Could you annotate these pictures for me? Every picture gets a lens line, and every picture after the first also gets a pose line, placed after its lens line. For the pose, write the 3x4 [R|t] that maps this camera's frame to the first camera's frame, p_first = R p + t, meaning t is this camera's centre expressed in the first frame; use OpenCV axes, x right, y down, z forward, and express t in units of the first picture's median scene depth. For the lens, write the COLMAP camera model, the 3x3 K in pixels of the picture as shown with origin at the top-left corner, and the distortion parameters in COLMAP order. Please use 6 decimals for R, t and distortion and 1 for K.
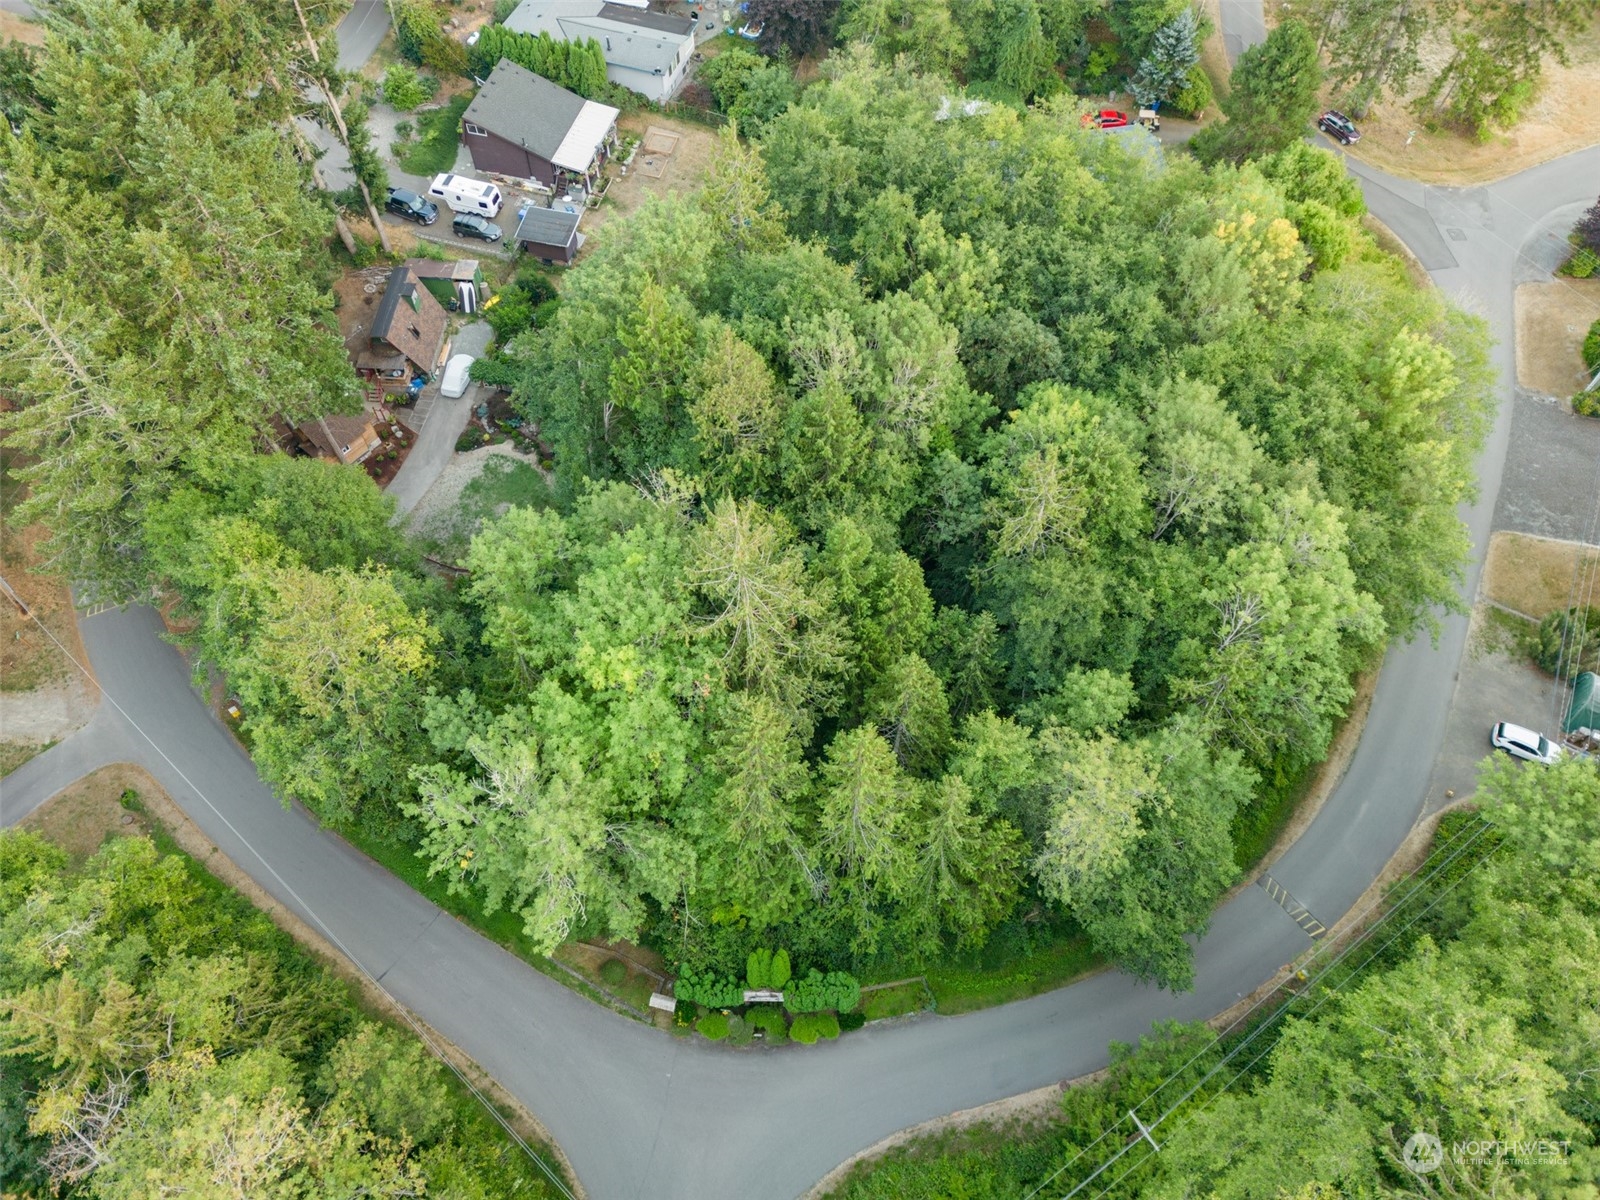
lens RADIAL K [[1114.2, 0, 800.0], [0, 1114.2, 600.0], [0, 0, 1]] dist [0.098691, -0.107840]
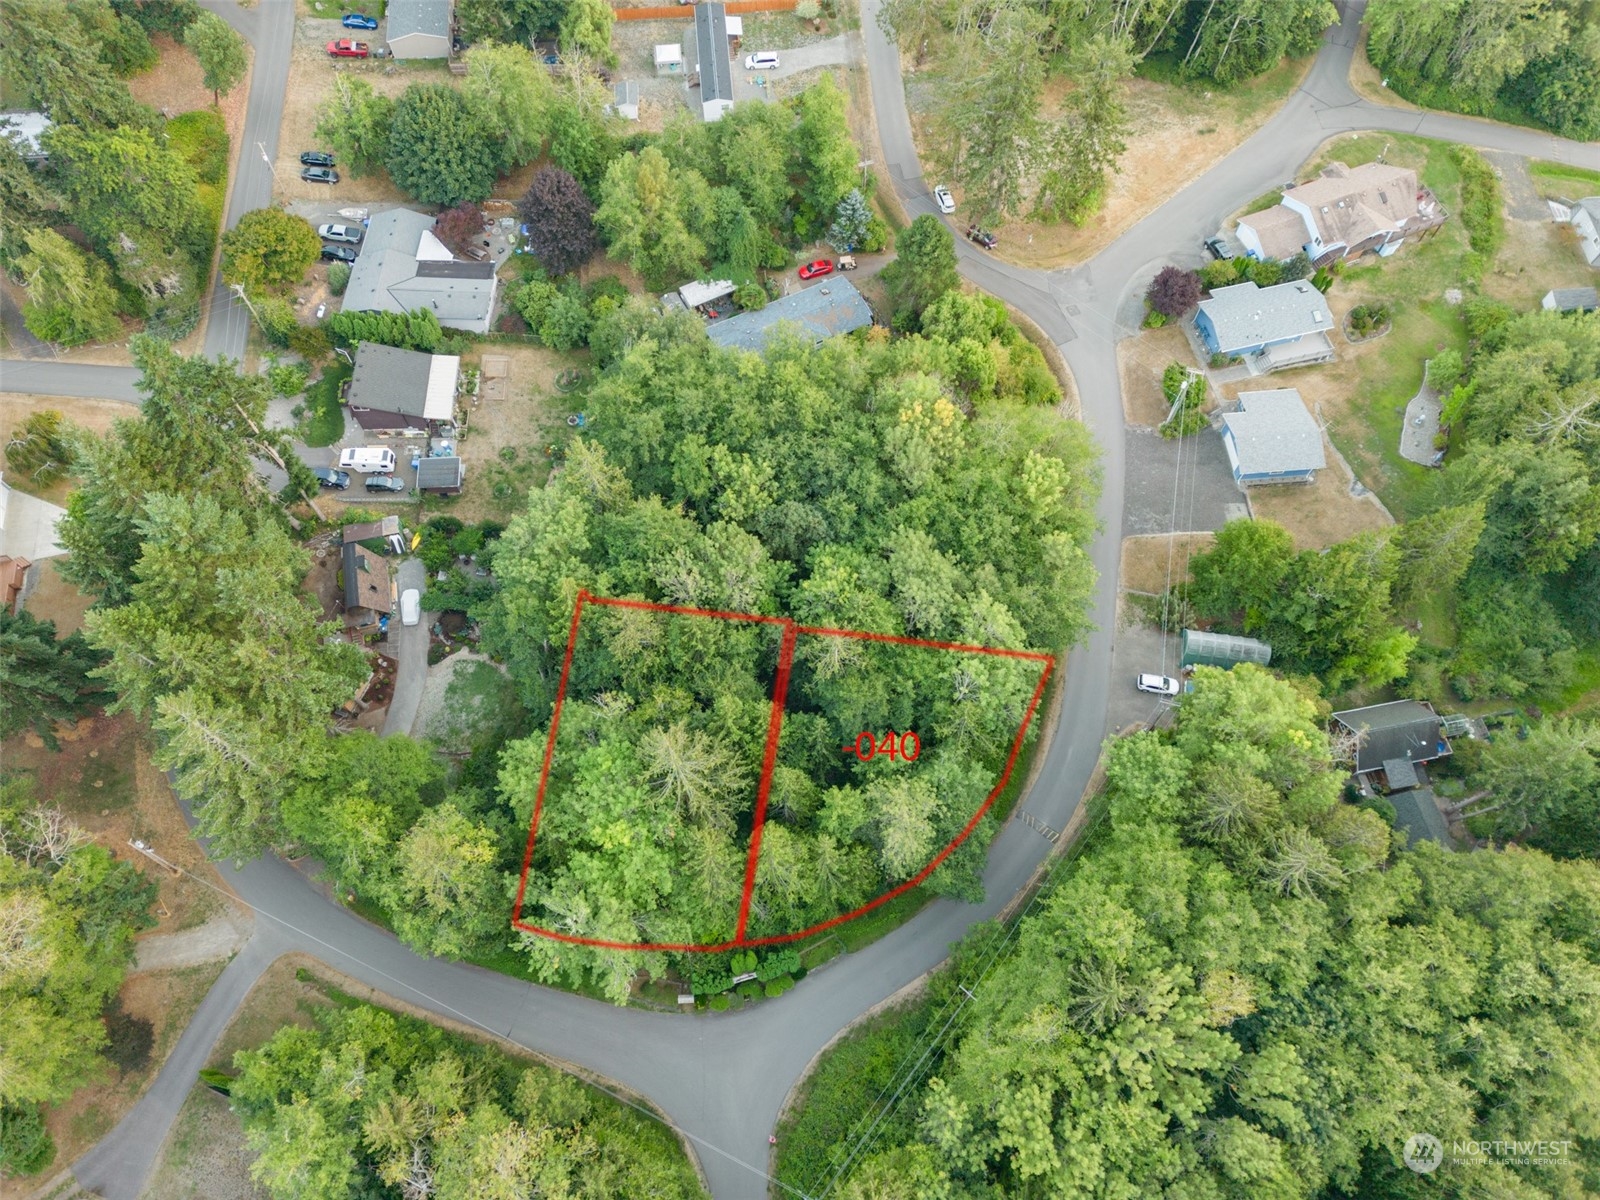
lens RADIAL K [[1114.2, 0, 800.0], [0, 1114.2, 600.0], [0, 0, 1]] dist [0.098691, -0.107840]
pose [[0.960477, -0.255696, 0.110014, 0.004888], [0.241839, 0.962226, 0.125040, -0.328930], [-0.137831, -0.093492, 0.986033, -0.523308]]
